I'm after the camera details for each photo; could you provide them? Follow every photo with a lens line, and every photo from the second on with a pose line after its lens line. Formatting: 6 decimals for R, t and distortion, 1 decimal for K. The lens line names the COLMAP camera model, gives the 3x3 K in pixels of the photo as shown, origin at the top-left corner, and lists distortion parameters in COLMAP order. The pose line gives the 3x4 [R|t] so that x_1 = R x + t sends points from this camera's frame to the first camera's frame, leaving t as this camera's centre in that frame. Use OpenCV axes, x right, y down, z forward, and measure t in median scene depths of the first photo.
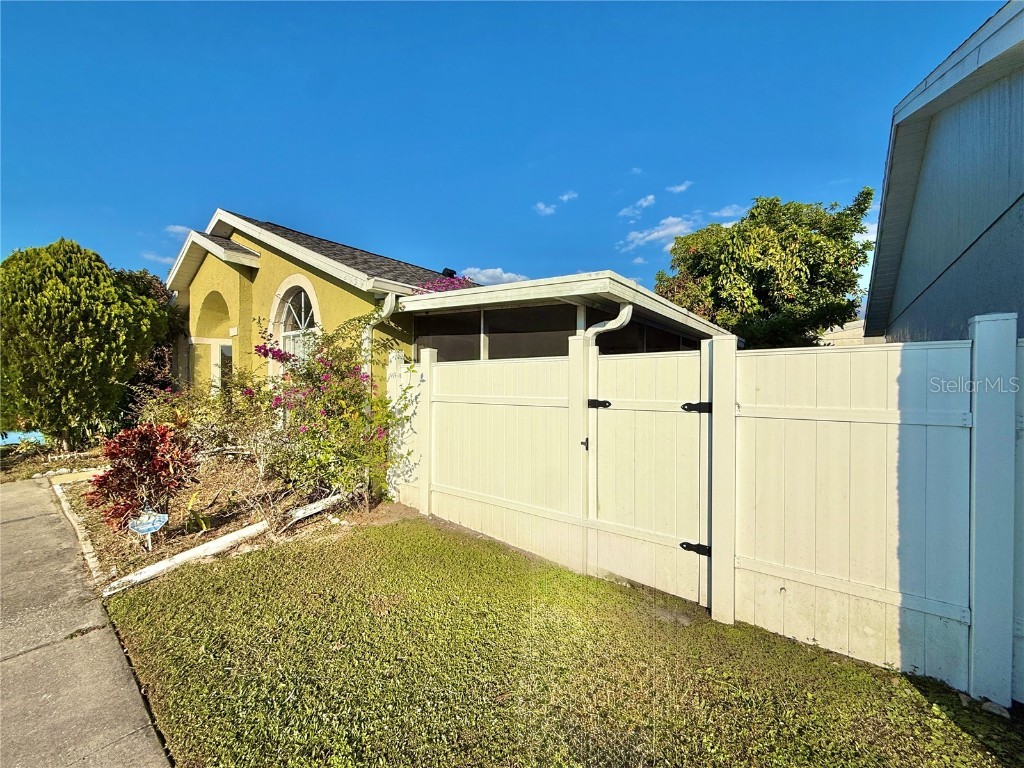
lens RADIAL K [[405.6, 0, 509.9], [0, 405.6, 384.9], [0, 0, 1]] dist [-0.003419, 0.000027]
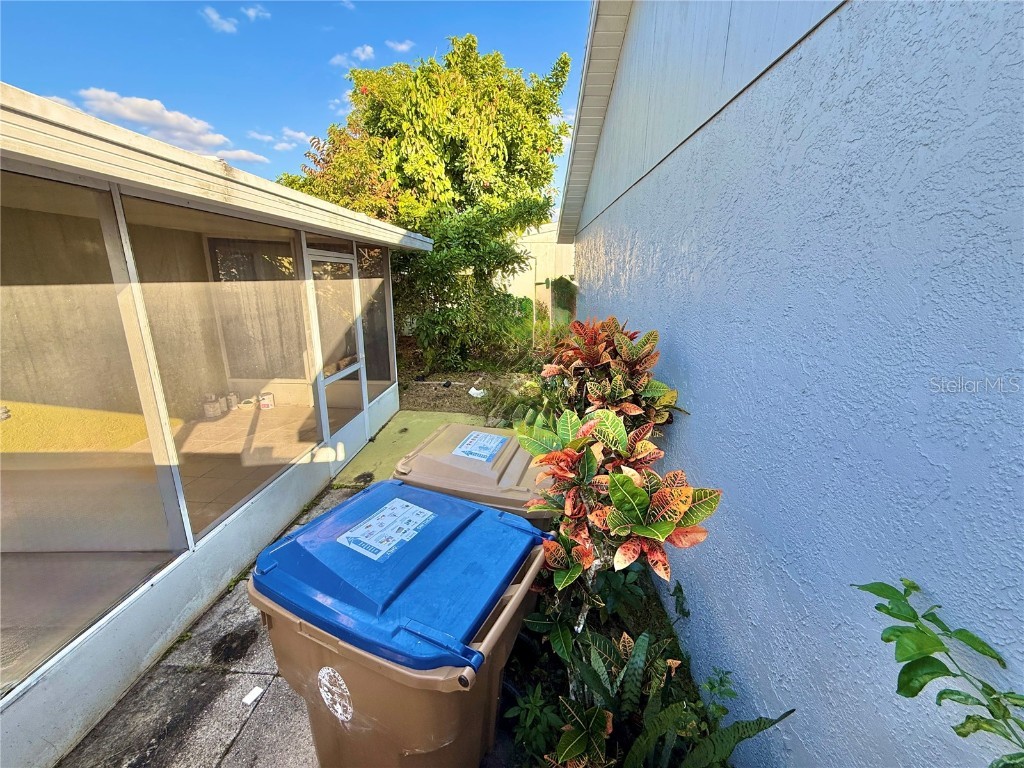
lens RADIAL K [[405.6, 0, 513.7], [0, 405.6, 383.3], [0, 0, 1]] dist [-0.003419, 0.000027]
pose [[0.808330, -0.147440, 0.569969, 0.225629], [-0.003996, 0.966736, 0.255743, -0.045679], [-0.588716, -0.209003, 0.780853, 0.273011]]
